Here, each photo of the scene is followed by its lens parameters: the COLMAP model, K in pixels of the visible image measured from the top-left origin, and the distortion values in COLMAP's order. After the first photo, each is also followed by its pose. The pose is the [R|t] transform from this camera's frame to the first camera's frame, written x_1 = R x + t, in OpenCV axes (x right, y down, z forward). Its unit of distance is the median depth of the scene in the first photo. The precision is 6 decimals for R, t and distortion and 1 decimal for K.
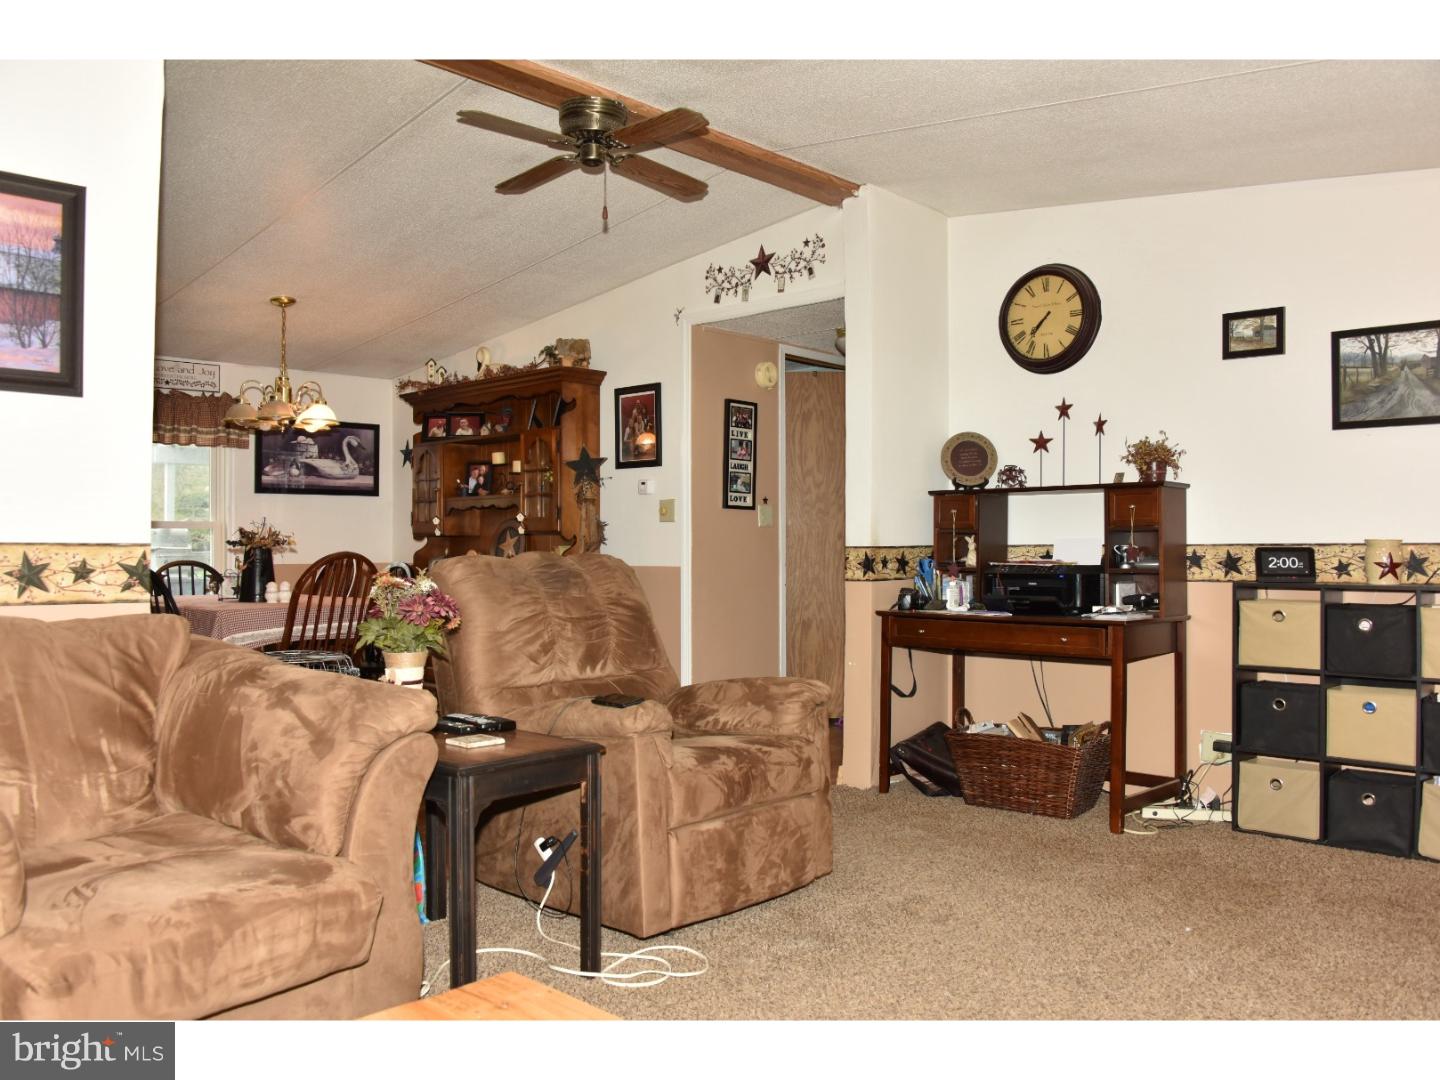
lens RADIAL K [[1130.2, 0, 726.9], [0, 1130.2, 536.7], [0, 0, 1]] dist [-0.025602, -0.016182]
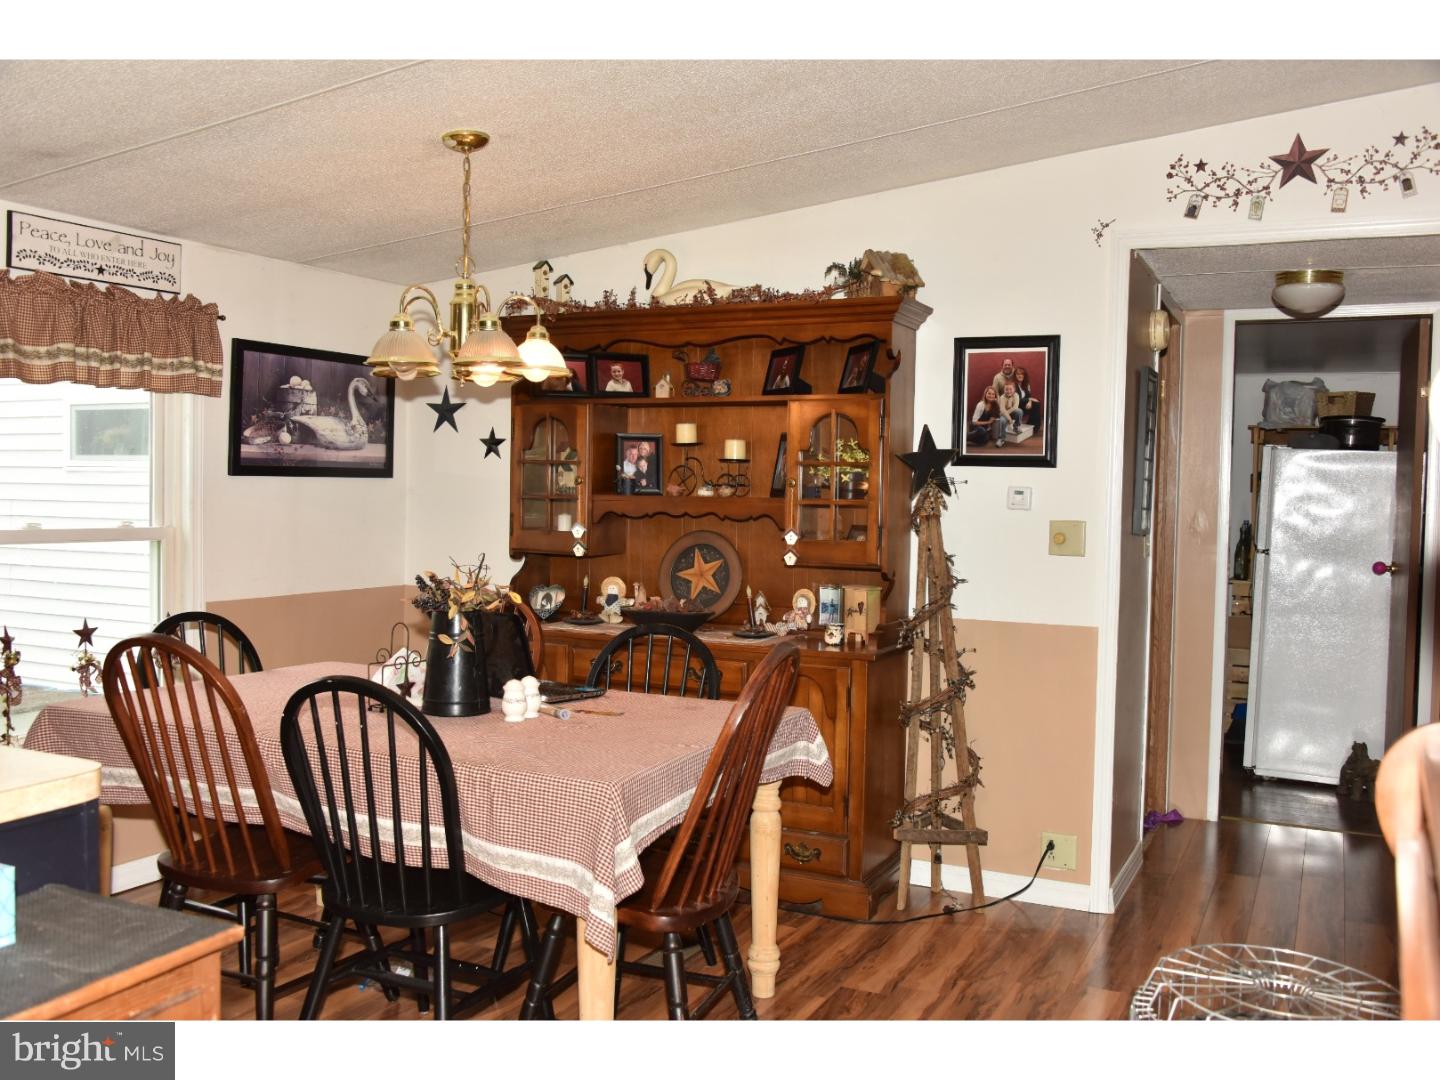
lens RADIAL K [[1264.8, 0, 725.6], [0, 1264.8, 537.5], [0, 0, 1]] dist [-0.021874, 0.002173]
pose [[0.951480, 0.008262, 0.307600, -0.522677], [-0.023795, 0.998622, 0.046779, -0.059813], [-0.306789, -0.051829, 0.950365, 0.437652]]
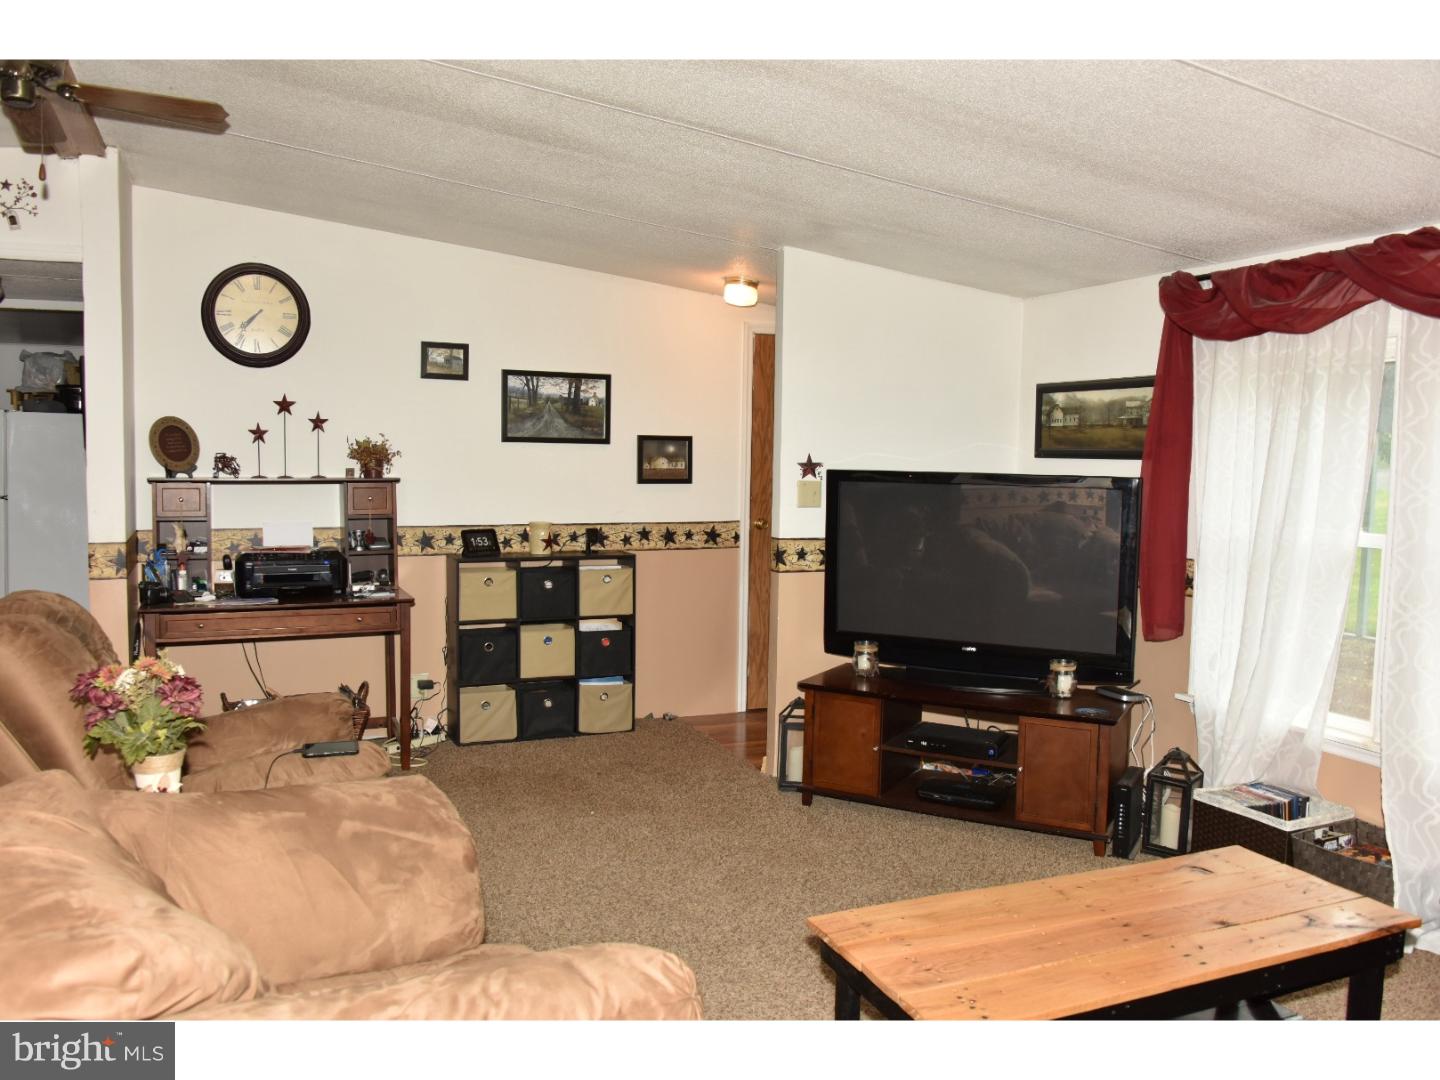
lens RADIAL K [[1130.2, 0, 726.0], [0, 1130.2, 537.2], [0, 0, 1]] dist [-0.025602, -0.016182]
pose [[0.392563, -0.063395, 0.917538, -0.508711], [-0.023988, 0.996576, 0.079119, -0.077643], [-0.919412, -0.053070, 0.389699, 0.168477]]
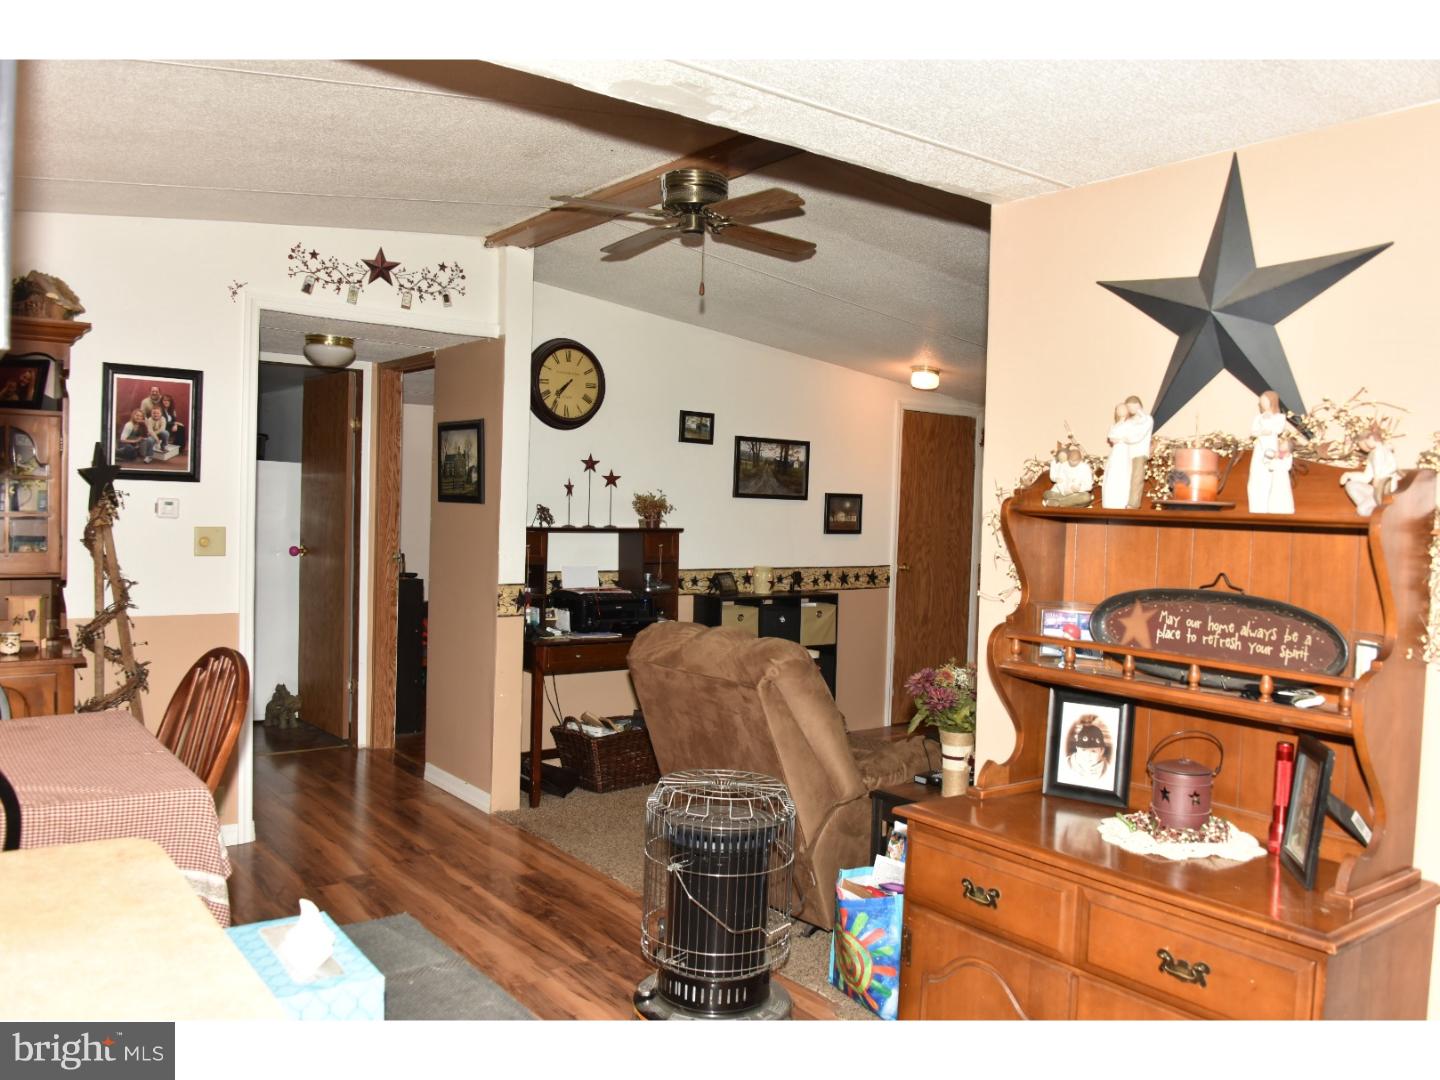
lens RADIAL K [[1130.2, 0, 734.2], [0, 1130.2, 540.0], [0, 0, 1]] dist [-0.025602, -0.016182]
pose [[0.159358, -0.027164, 0.986847, -0.856342], [-0.039186, 0.998660, 0.033817, -0.072837], [-0.986443, -0.044059, 0.158079, 0.607912]]
